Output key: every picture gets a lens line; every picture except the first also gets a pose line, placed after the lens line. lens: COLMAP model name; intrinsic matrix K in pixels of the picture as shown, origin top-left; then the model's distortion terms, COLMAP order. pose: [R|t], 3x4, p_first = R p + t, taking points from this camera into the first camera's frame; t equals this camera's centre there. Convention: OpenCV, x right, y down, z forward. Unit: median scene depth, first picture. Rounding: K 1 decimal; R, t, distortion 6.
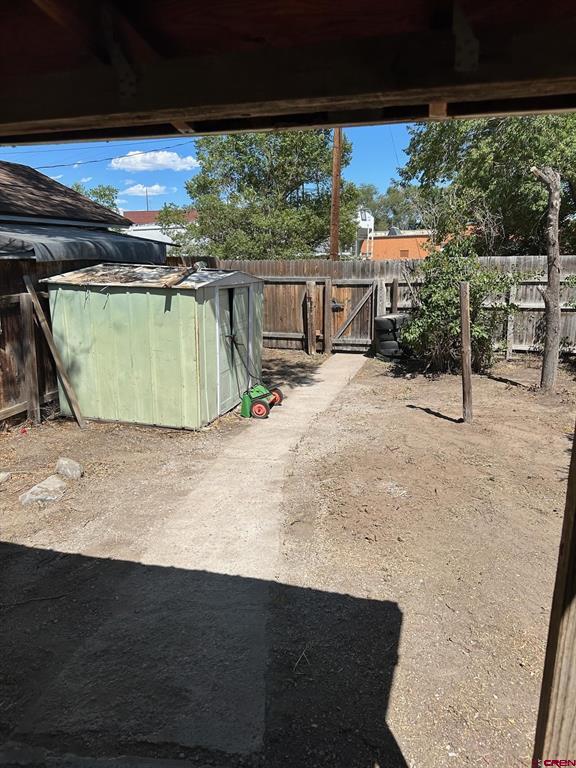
lens RADIAL K [[545.1, 0, 292.8], [0, 545.1, 384.1], [0, 0, 1]] dist [0.074368, -0.085421]
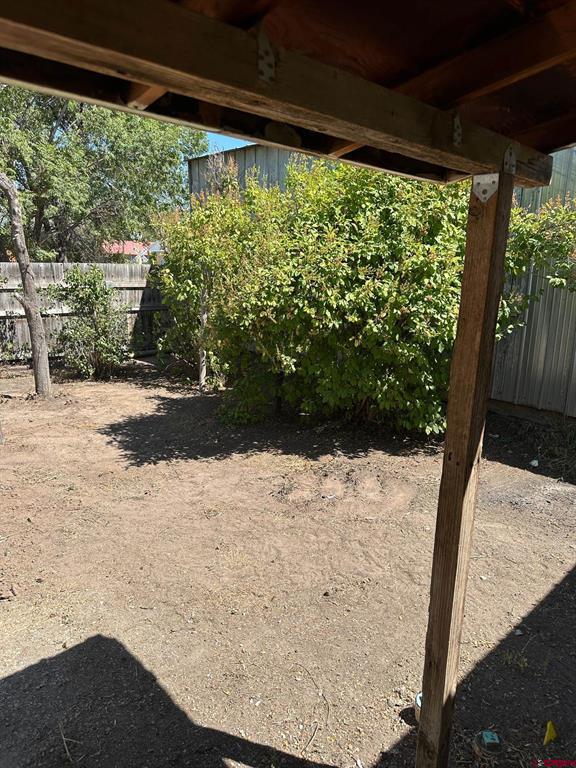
lens RADIAL K [[545.1, 0, 292.8], [0, 545.1, 384.1], [0, 0, 1]] dist [0.074368, -0.085421]
pose [[0.511003, -0.162624, 0.844055, -0.236619], [0.172563, 0.981358, 0.084606, -0.025855], [-0.842080, 0.102419, 0.529540, 0.122329]]
